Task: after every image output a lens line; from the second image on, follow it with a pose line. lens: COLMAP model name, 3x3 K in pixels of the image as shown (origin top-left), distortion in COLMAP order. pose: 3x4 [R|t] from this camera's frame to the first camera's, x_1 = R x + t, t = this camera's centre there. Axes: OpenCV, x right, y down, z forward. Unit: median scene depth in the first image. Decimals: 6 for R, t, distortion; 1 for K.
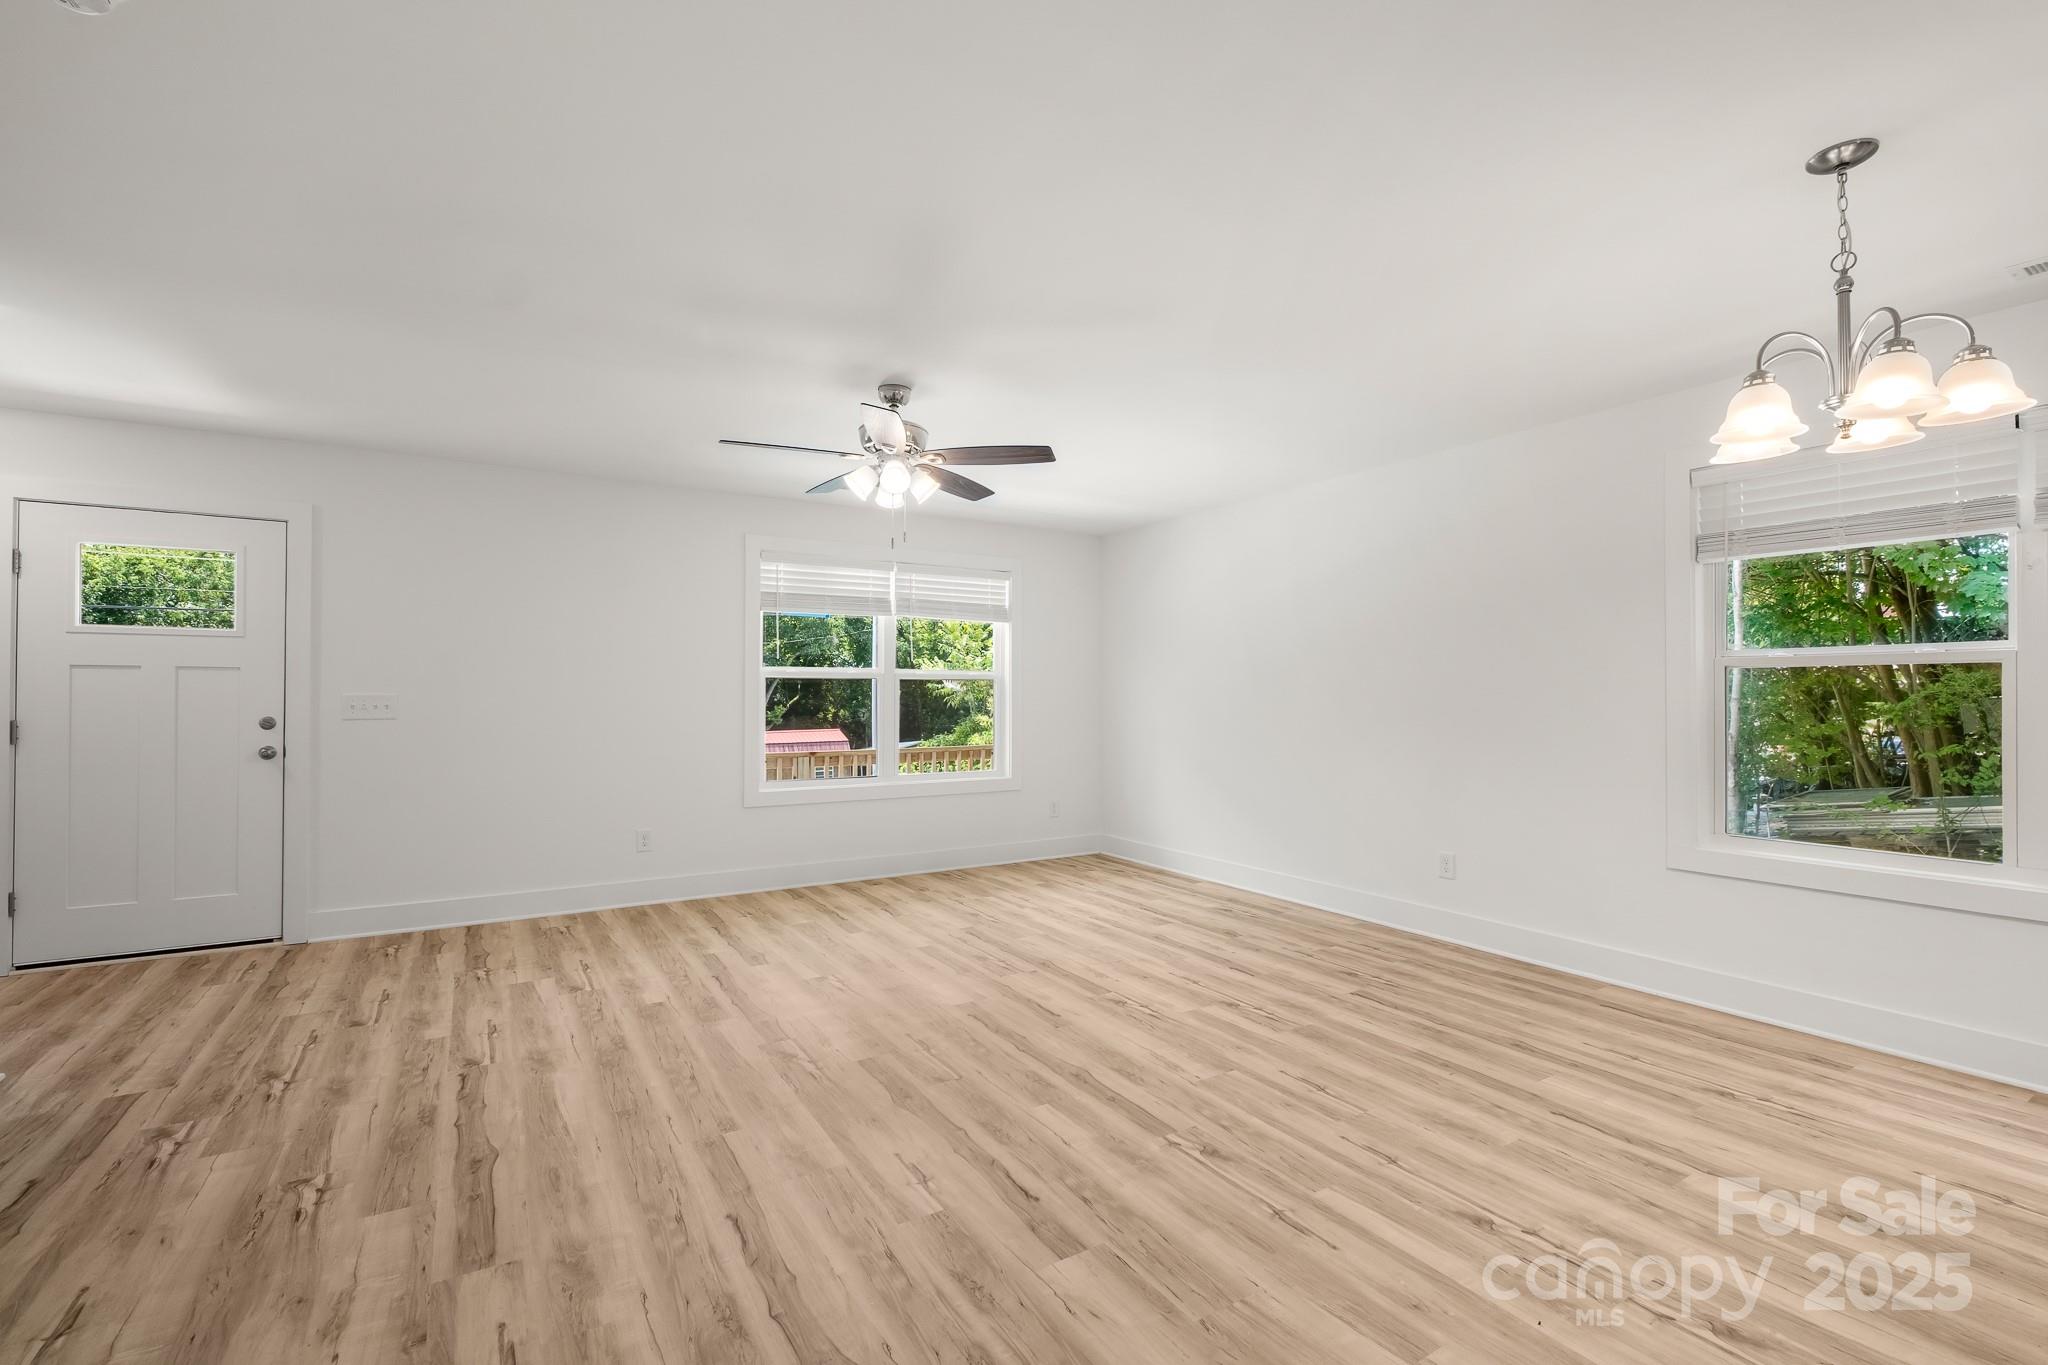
lens RADIAL K [[890.3, 0, 1037.9], [0, 890.3, 685.3], [0, 0, 1]] dist [0.003810, -0.005366]
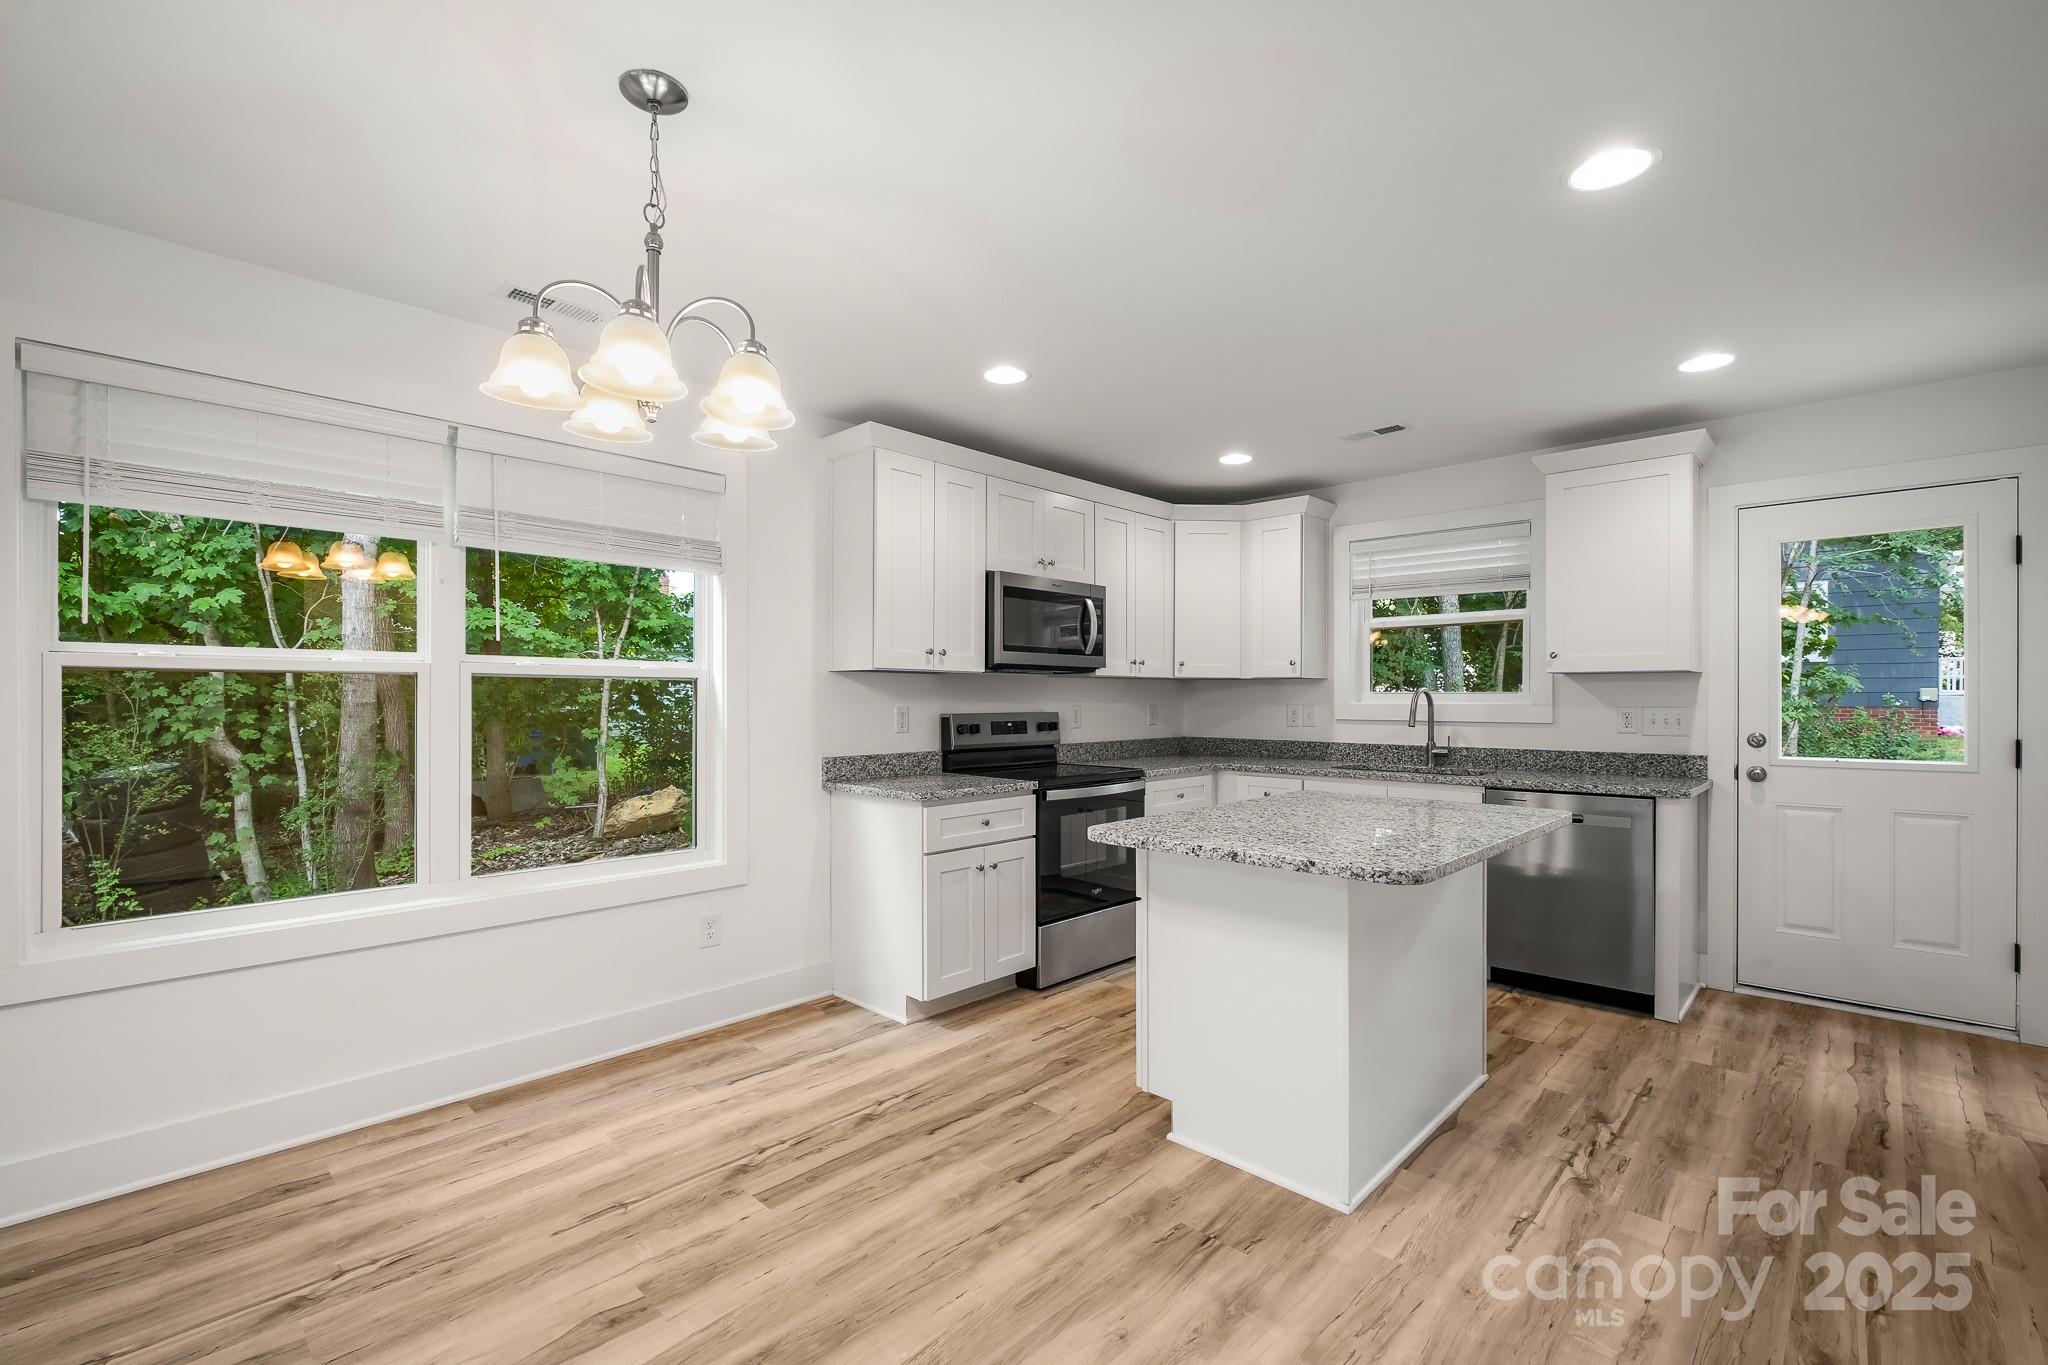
lens RADIAL K [[890.3, 0, 1019.6], [0, 890.3, 697.9], [0, 0, 1]] dist [0.003810, -0.005366]
pose [[-0.239629, -0.002148, 0.970862, -0.012794], [-0.013399, 0.999910, -0.001095, -0.007813], [-0.970772, -0.013271, -0.239636, 0.560460]]
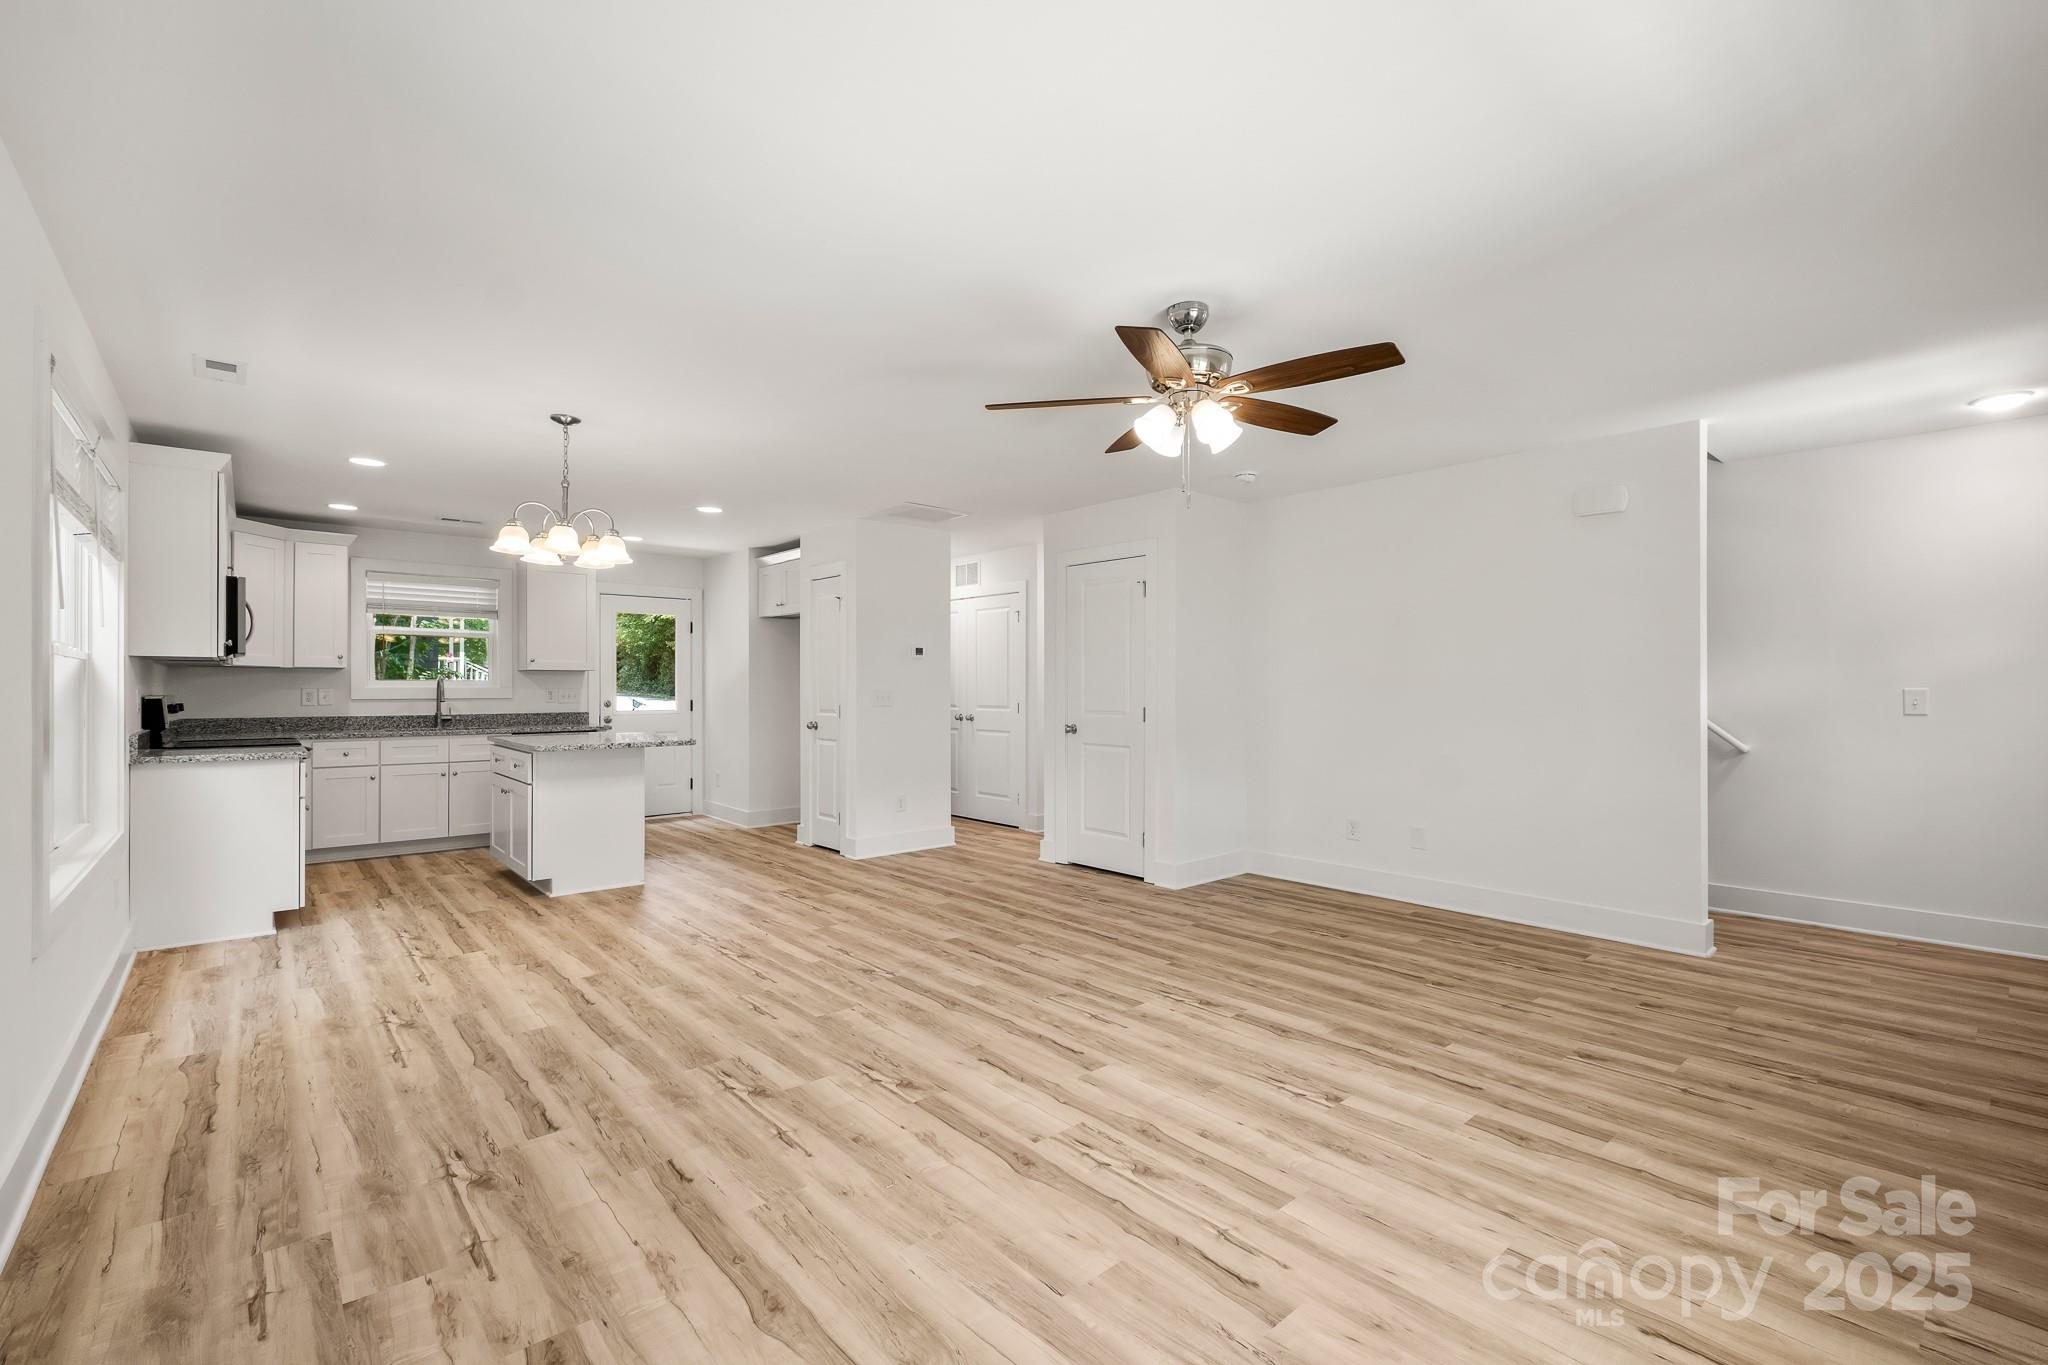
lens RADIAL K [[890.3, 0, 1033.8], [0, 890.3, 689.3], [0, 0, 1]] dist [0.003810, -0.005366]
pose [[-0.986703, -0.001307, -0.162525, 0.124565], [0.000517, 0.999937, -0.011177, 0.022734], [0.162530, -0.011113, -0.986641, 2.048544]]
